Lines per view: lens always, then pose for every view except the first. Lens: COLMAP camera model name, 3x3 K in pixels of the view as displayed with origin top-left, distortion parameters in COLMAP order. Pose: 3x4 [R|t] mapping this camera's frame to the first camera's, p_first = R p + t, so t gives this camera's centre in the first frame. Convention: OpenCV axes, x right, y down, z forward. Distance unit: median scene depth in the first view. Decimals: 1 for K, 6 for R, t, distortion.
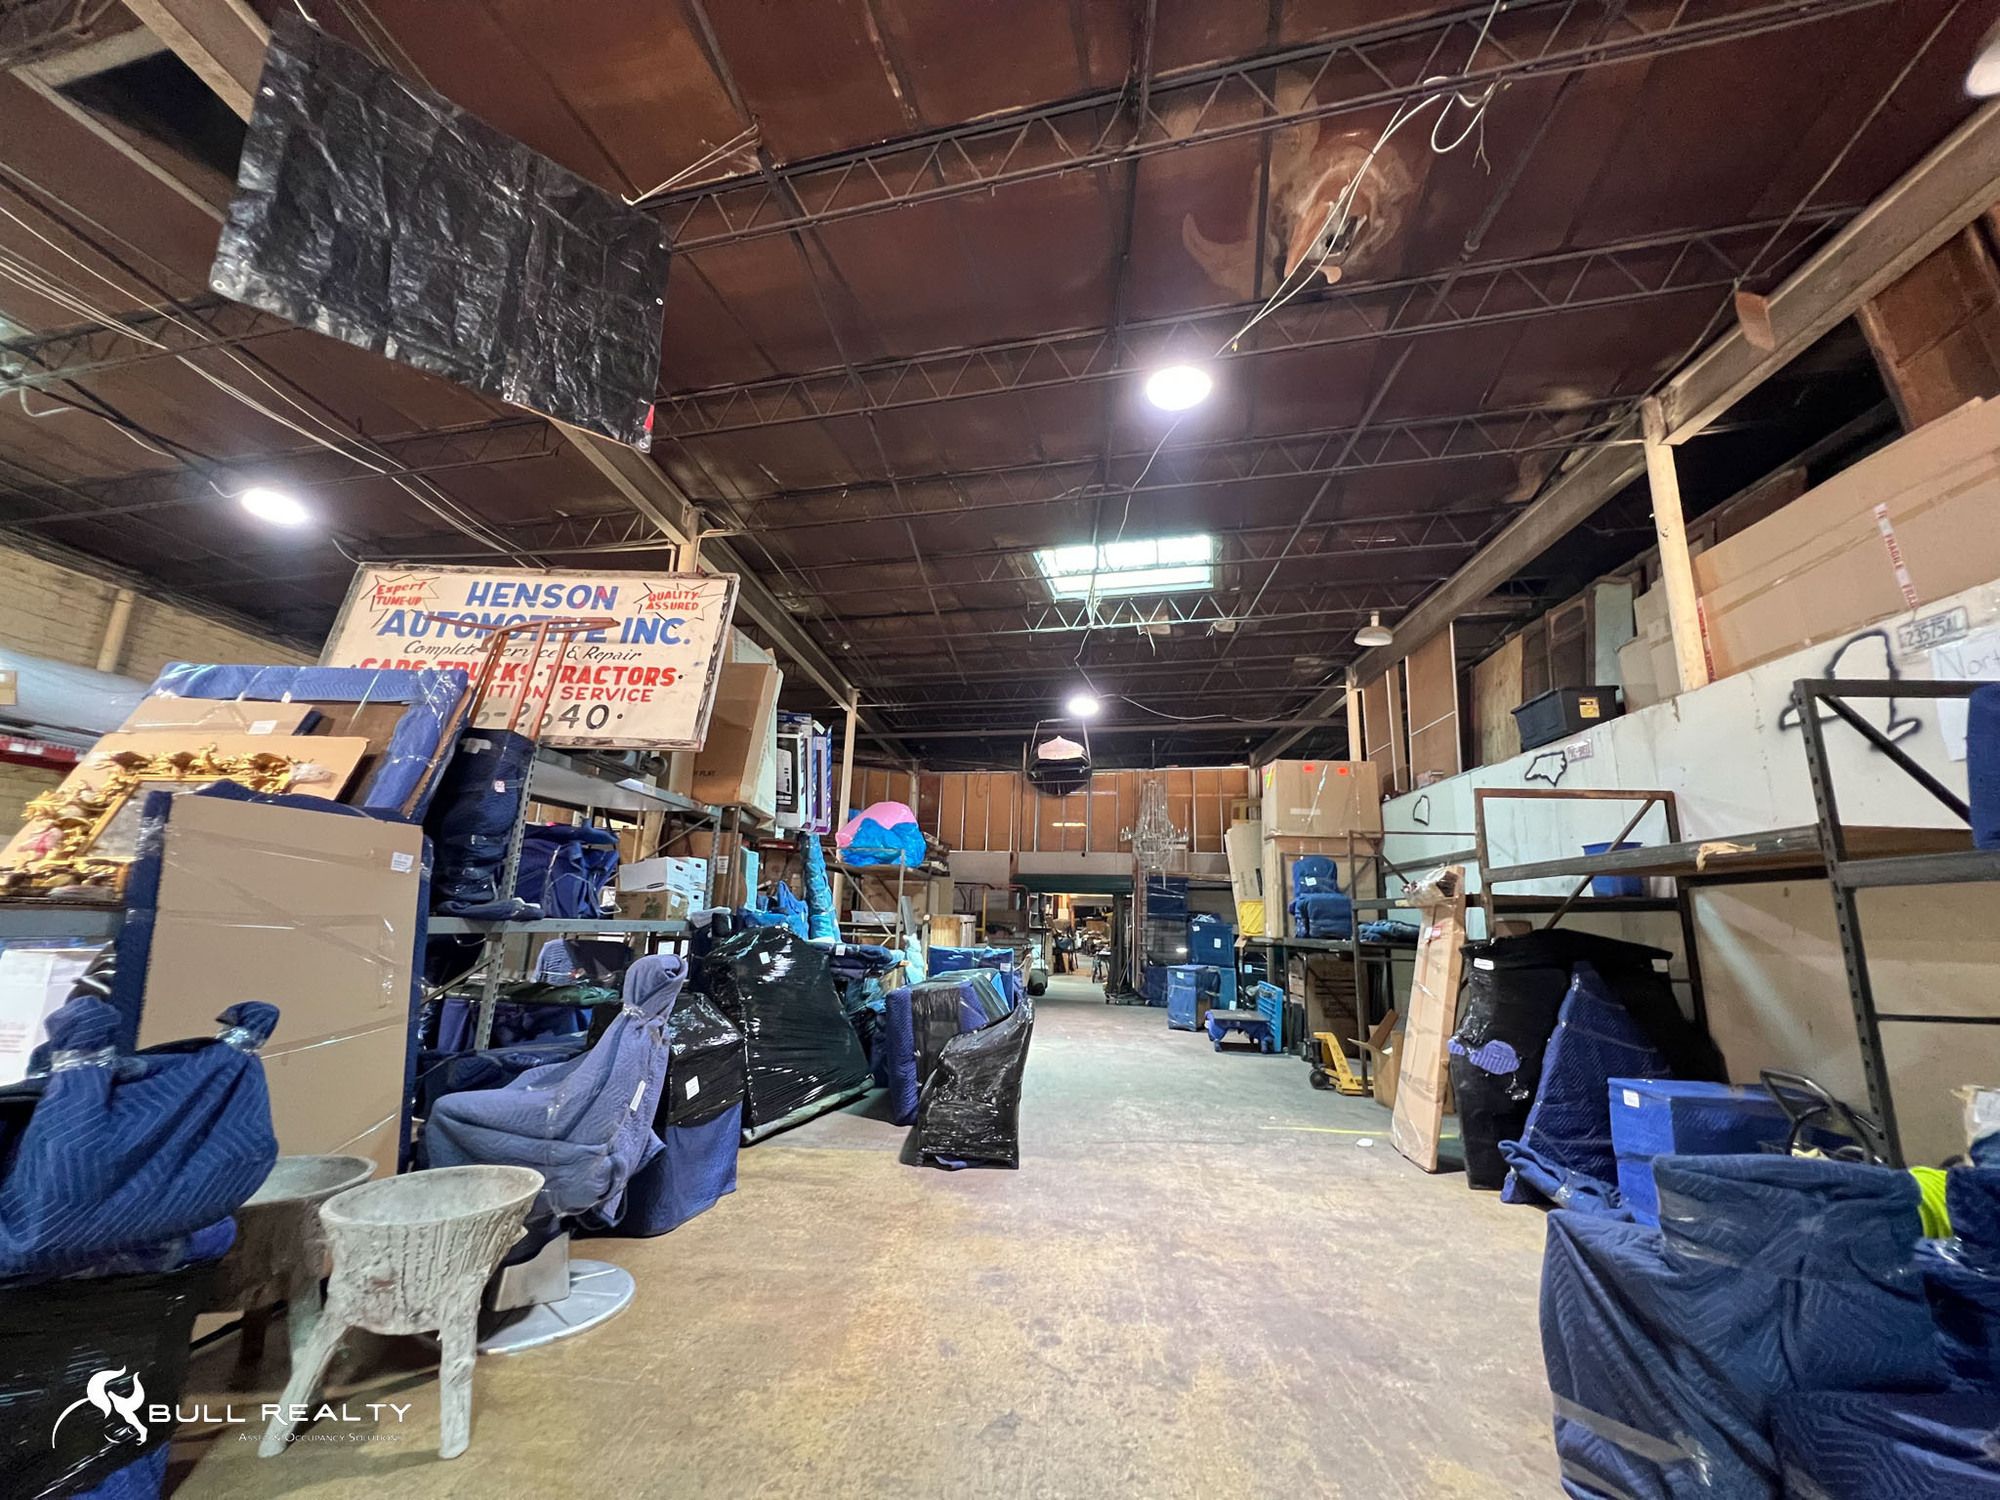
lens RADIAL K [[801.4, 0, 1000.0], [0, 801.4, 750.0], [0, 0, 1]] dist [-0.000812, -0.000063]
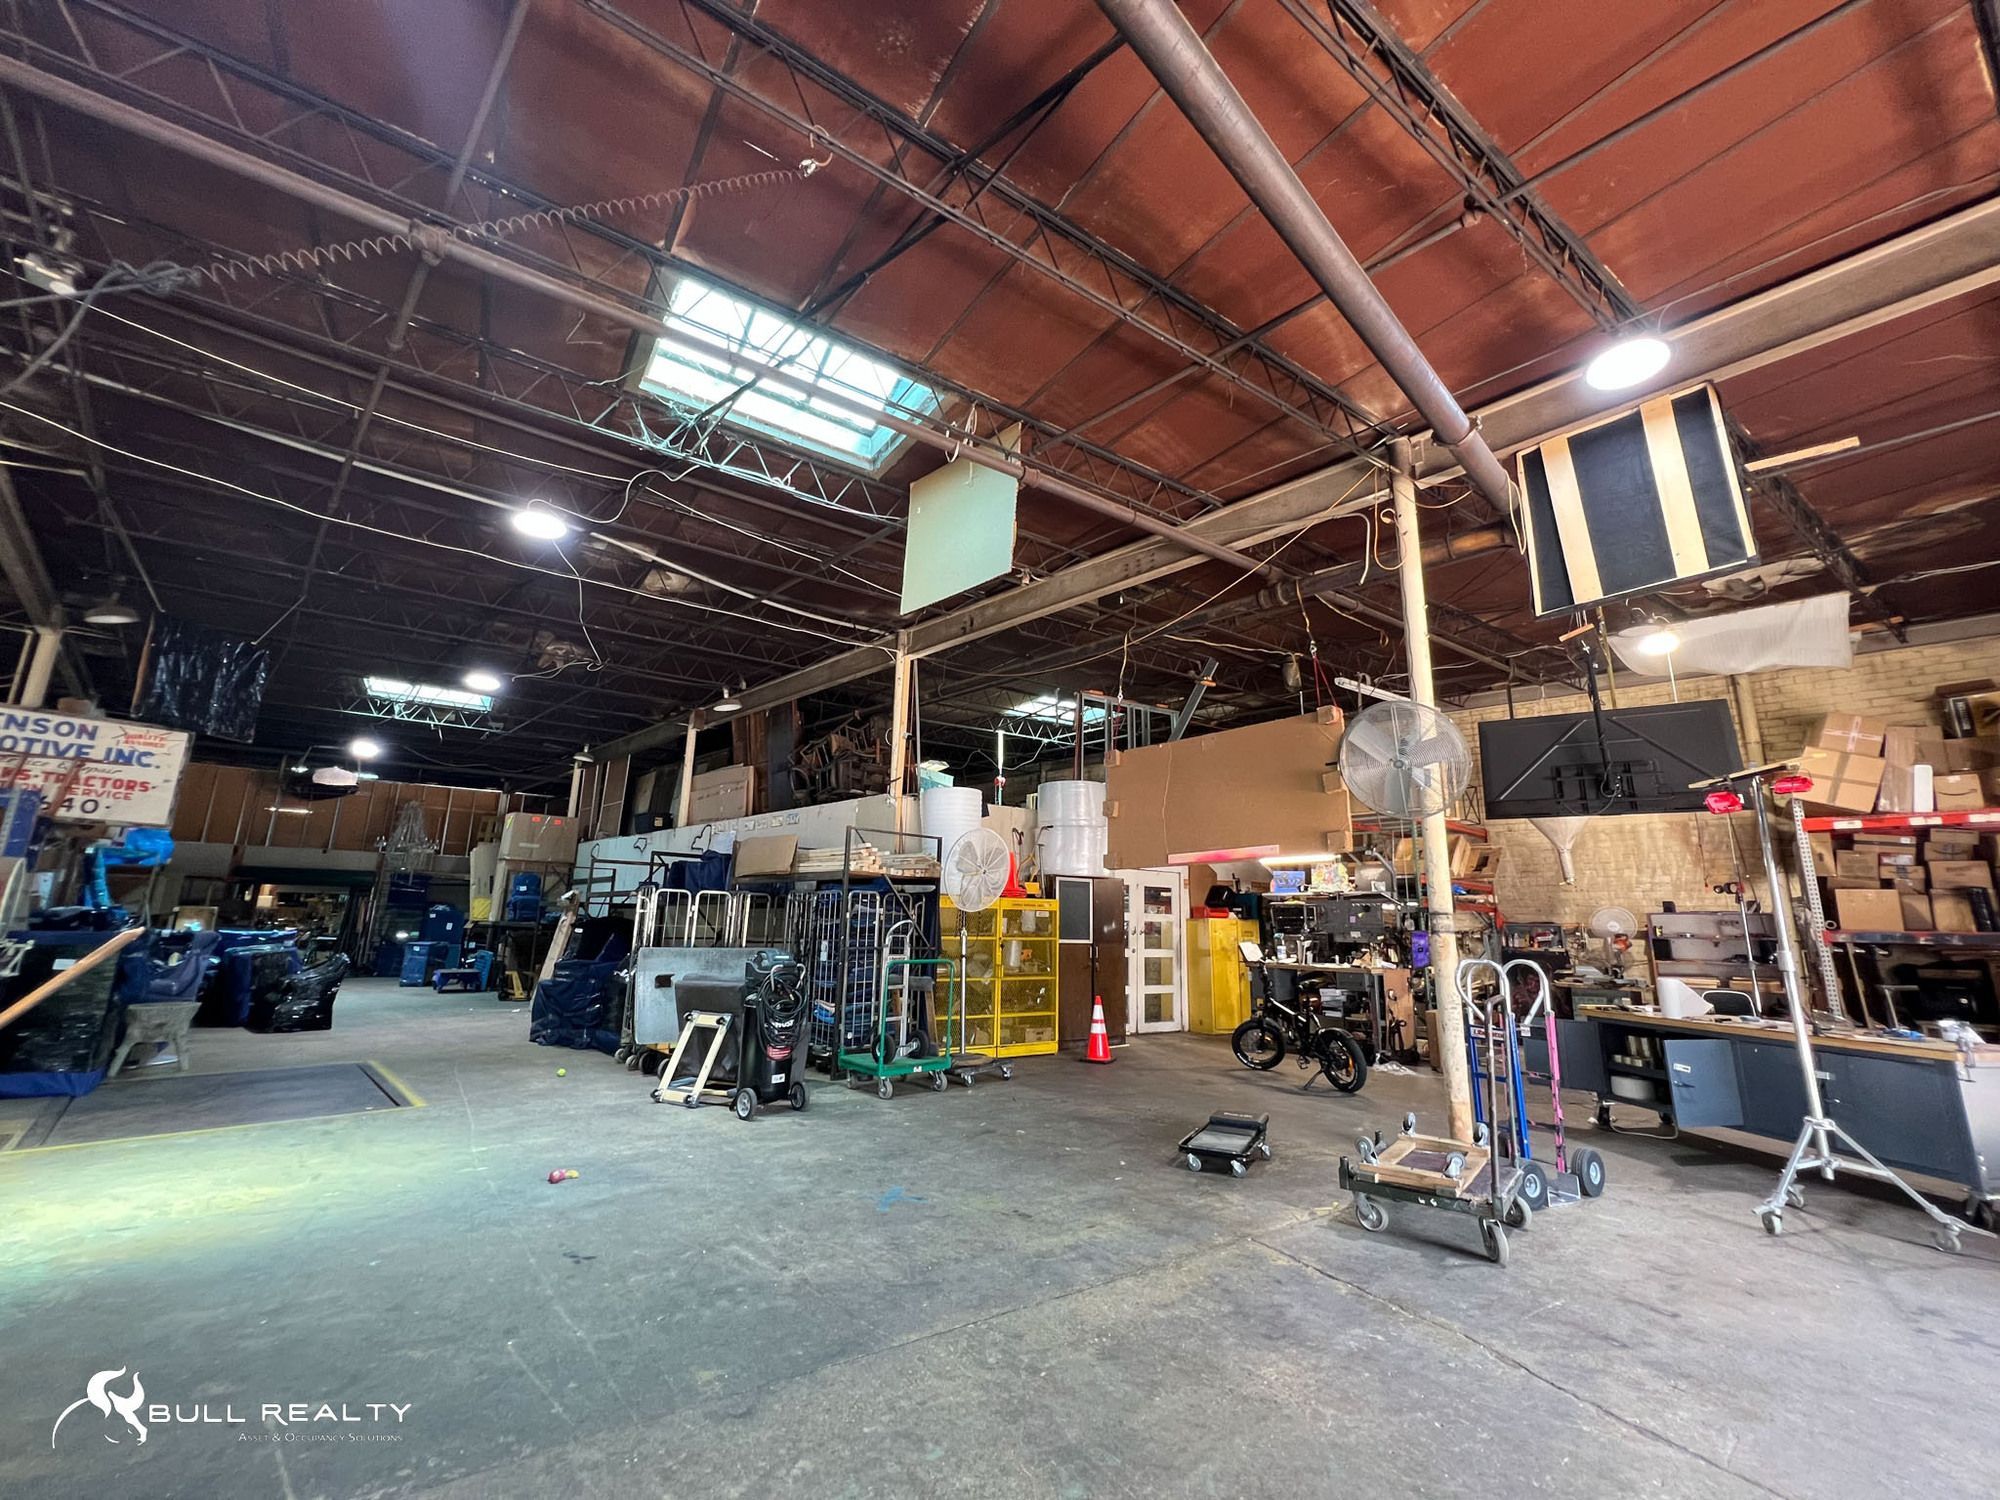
lens RADIAL K [[800.9, 0, 1003.3], [0, 800.9, 757.4], [0, 0, 1]] dist [0.000009, -0.000235]
pose [[0.651004, 0.138055, 0.746415, -0.247175], [-0.159549, 0.986242, -0.043259, -0.191623], [-0.742118, -0.090928, 0.664074, -0.829964]]
